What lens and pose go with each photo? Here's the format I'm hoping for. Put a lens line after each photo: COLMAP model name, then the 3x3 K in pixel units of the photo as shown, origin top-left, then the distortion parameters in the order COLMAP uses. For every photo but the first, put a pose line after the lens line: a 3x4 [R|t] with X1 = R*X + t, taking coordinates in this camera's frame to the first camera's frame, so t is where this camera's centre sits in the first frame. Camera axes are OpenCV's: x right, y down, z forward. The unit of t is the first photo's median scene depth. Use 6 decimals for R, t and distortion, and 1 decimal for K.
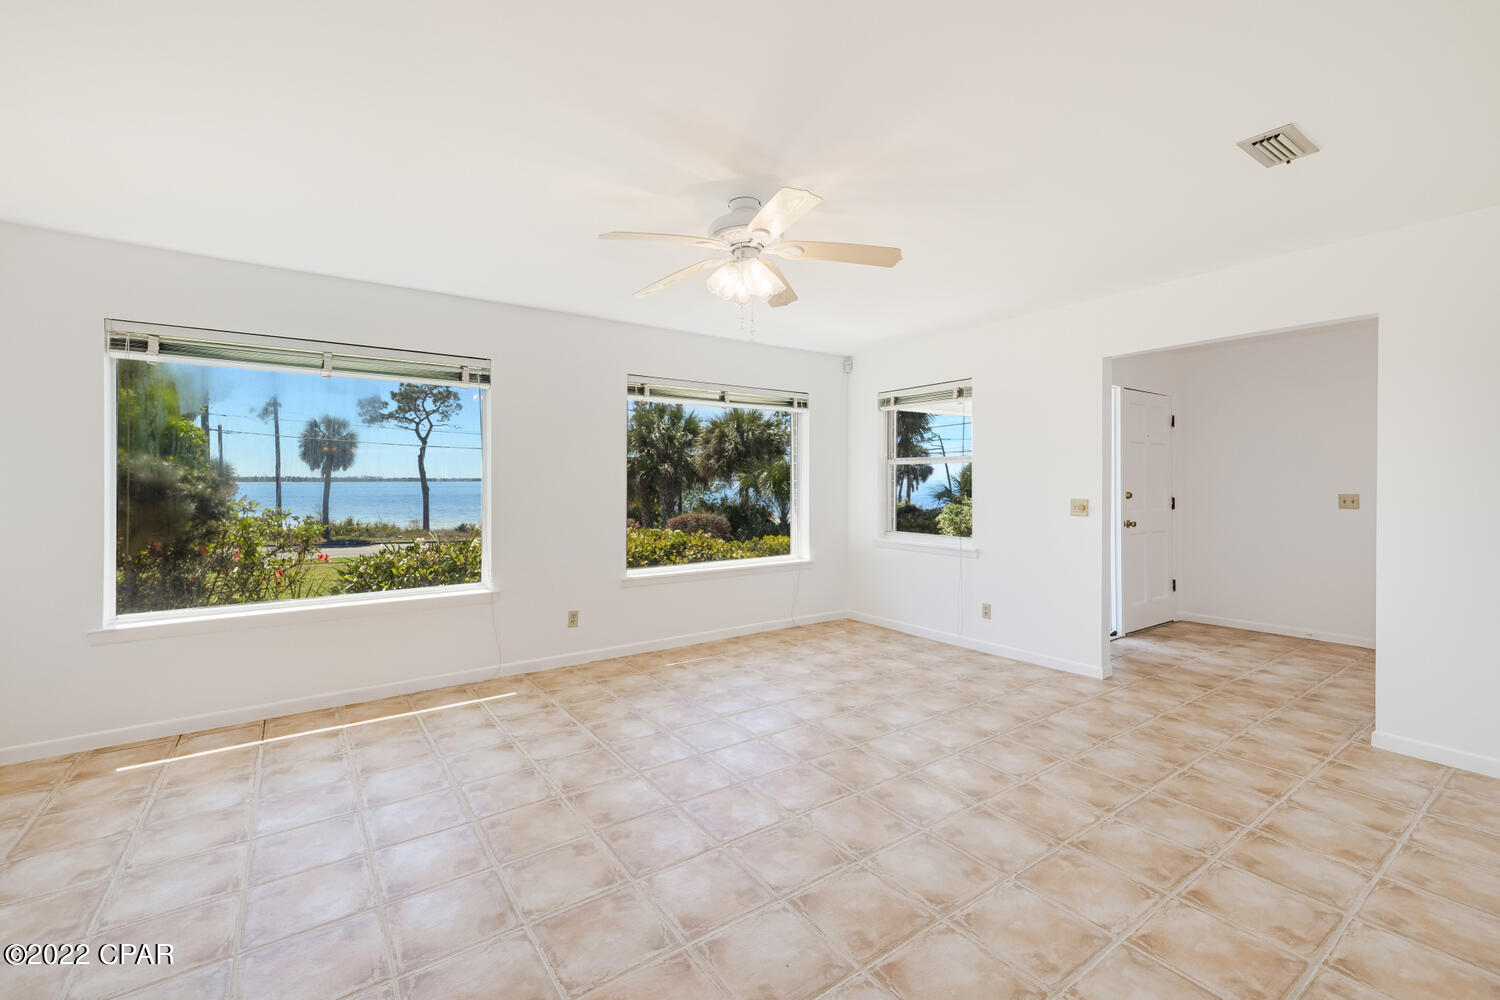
lens RADIAL K [[630.1, 0, 743.0], [0, 630.1, 493.3], [0, 0, 1]] dist [-0.003041, 0.000443]
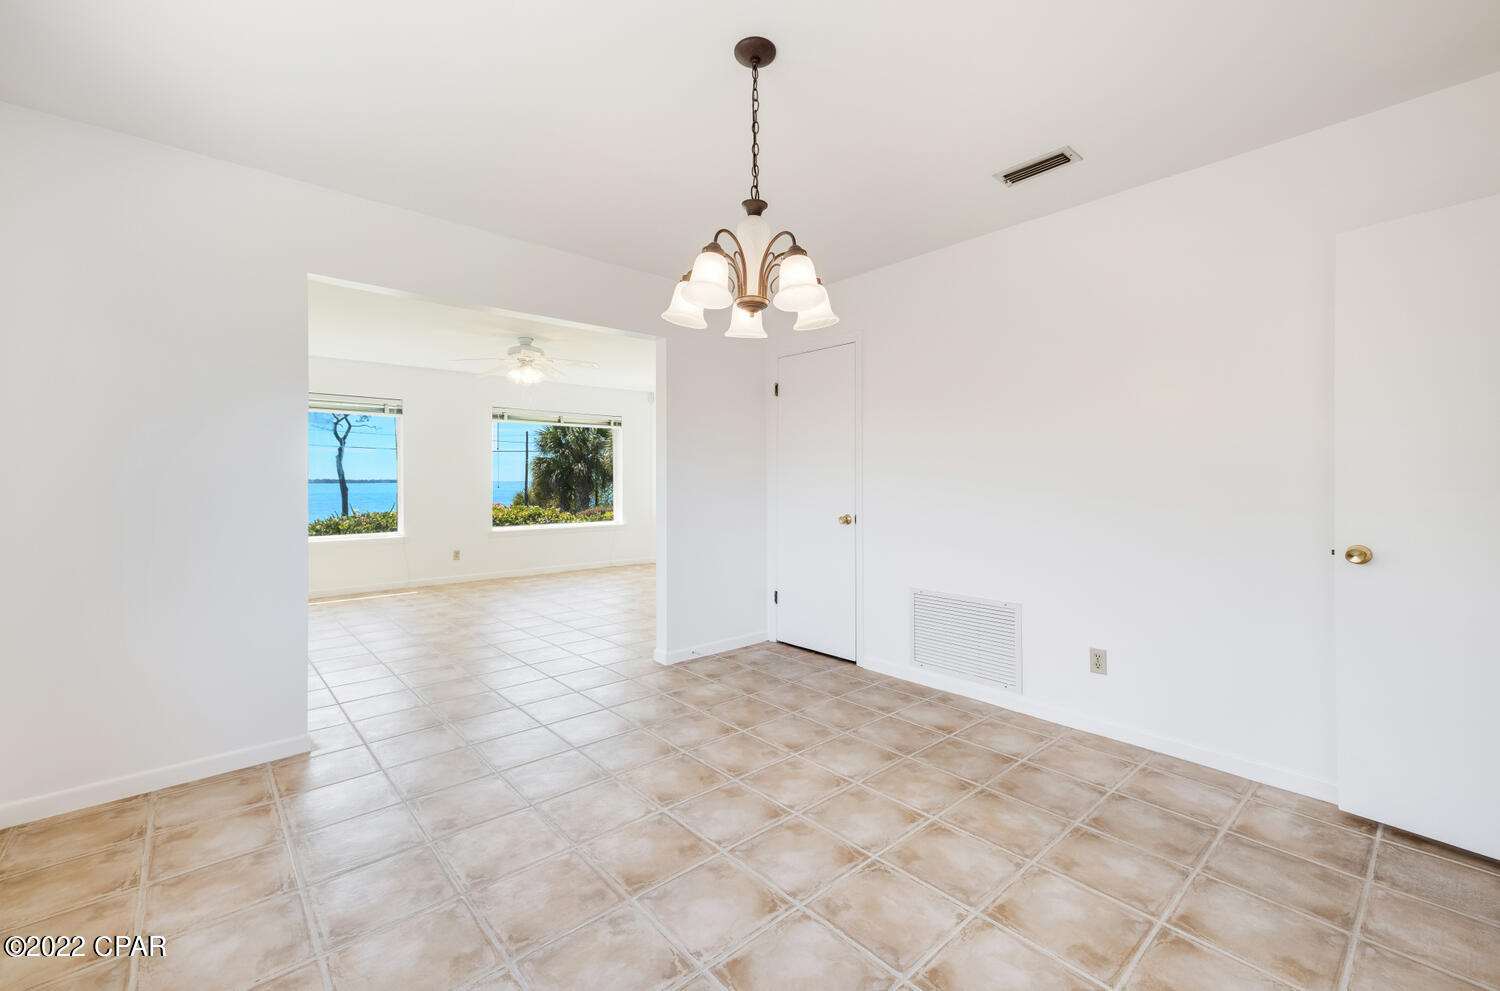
lens RADIAL K [[618.7, 0, 758.4], [0, 618.7, 486.3], [0, 0, 1]] dist [-0.000719, -0.000030]
pose [[0.992134, -0.007262, 0.124969, 0.246826], [0.008594, 0.999912, -0.010129, 0.032233], [-0.124885, 0.011123, 0.992109, -0.558775]]
